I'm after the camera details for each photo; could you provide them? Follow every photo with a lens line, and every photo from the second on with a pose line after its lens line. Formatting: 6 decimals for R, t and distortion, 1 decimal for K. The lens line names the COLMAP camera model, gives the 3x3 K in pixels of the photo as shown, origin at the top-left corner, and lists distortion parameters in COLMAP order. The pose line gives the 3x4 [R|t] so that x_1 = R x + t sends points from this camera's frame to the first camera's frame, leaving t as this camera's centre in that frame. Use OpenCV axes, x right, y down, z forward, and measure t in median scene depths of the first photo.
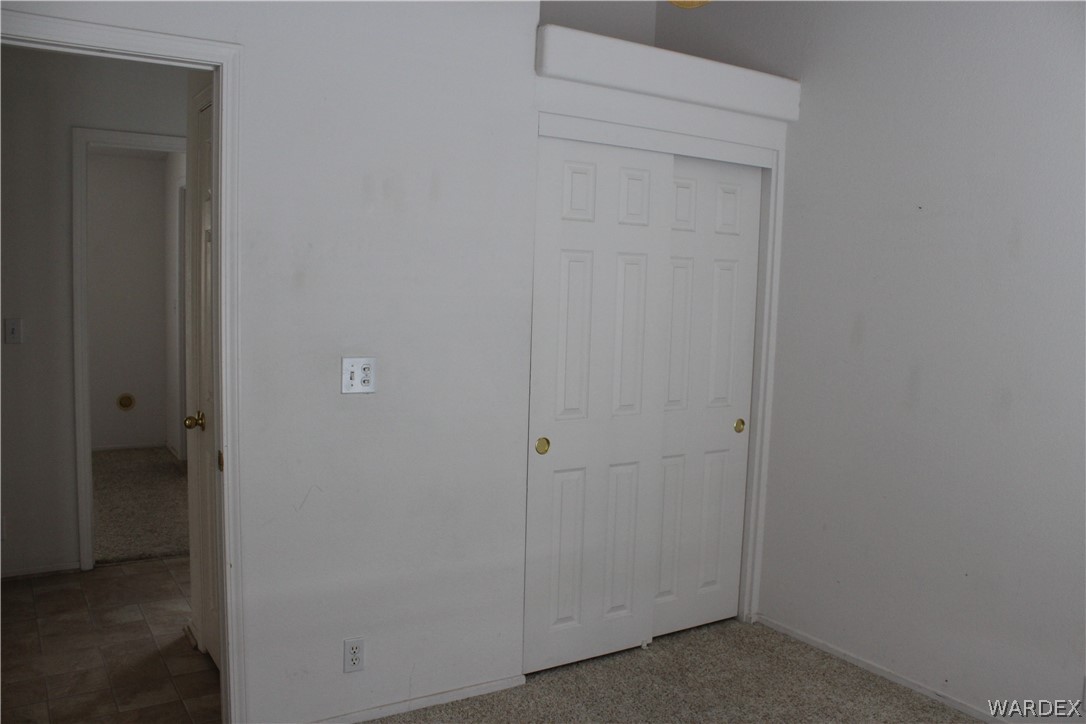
lens RADIAL K [[896.9, 0, 543.7], [0, 896.9, 367.9], [0, 0, 1]] dist [-0.175025, 0.162706]
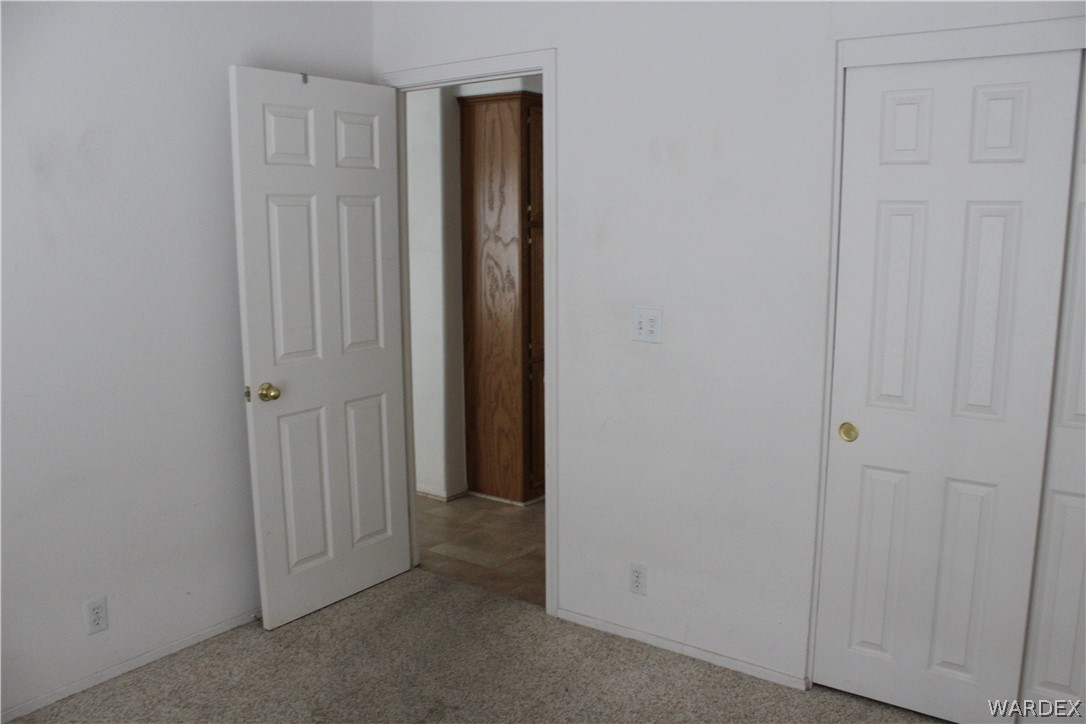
lens RADIAL K [[900.6, 0, 551.2], [0, 900.6, 370.8], [0, 0, 1]] dist [-0.171302, 0.162061]
pose [[0.364883, 0.120241, -0.923256, 0.665973], [-0.084763, 0.991798, 0.095668, -0.027864], [0.927187, 0.043350, 0.372082, 0.412109]]
